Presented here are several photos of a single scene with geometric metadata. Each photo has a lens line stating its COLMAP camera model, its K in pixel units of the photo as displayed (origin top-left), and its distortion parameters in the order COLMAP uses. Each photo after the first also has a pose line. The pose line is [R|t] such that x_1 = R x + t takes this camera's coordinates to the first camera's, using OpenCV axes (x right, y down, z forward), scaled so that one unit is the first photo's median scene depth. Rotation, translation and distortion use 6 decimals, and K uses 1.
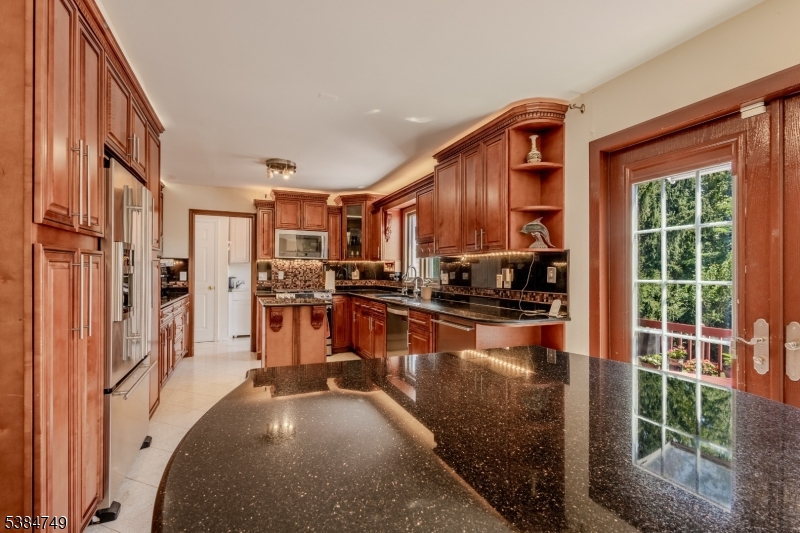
lens RADIAL K [[366.4, 0, 397.3], [0, 366.4, 268.4], [0, 0, 1]] dist [-0.001880, 0.001487]
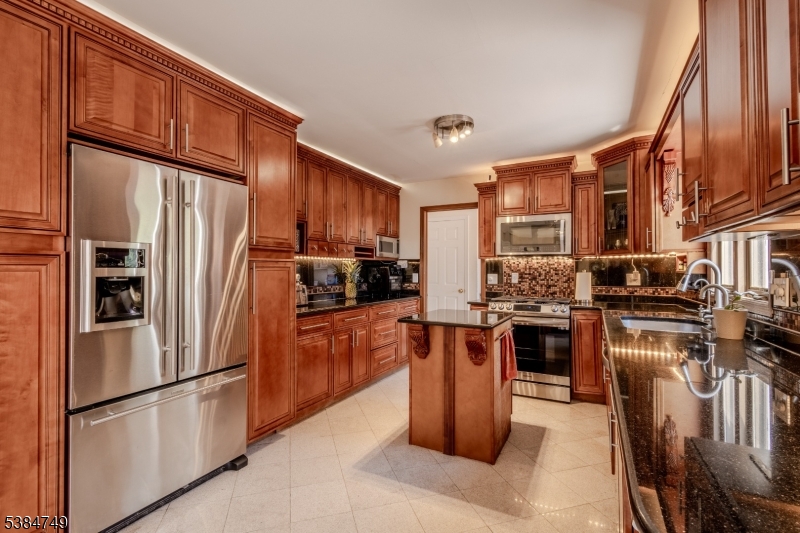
lens RADIAL K [[366.4, 0, 404.9], [0, 366.4, 267.6], [0, 0, 1]] dist [-0.001880, 0.001487]
pose [[0.629806, -0.013206, -0.776640, 0.141399], [0.009586, 0.999911, -0.009229, 0.002474], [0.776693, -0.001632, 0.629877, 0.374215]]
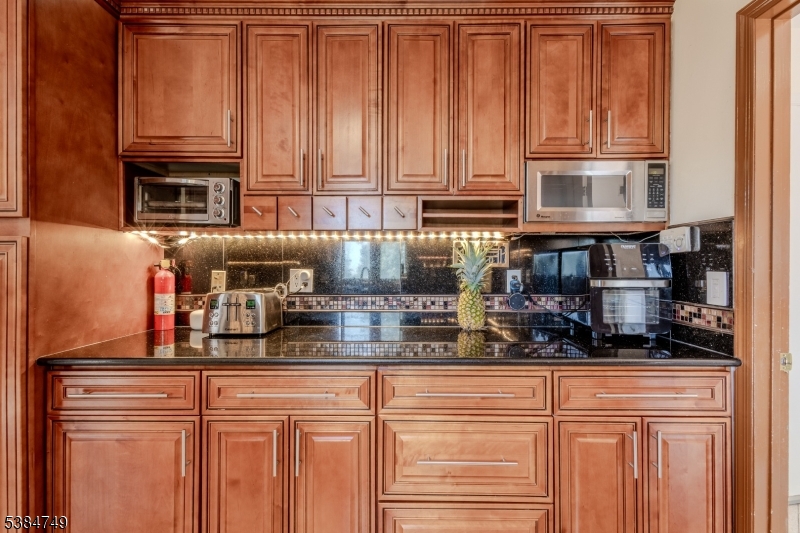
lens RADIAL K [[366.4, 0, 399.0], [0, 366.4, 269.0], [0, 0, 1]] dist [-0.001880, 0.001487]
pose [[-0.432270, -0.007172, -0.901716, -0.258367], [0.005673, 0.999927, -0.010673, 0.009265], [0.901727, -0.009729, -0.432197, 0.906177]]
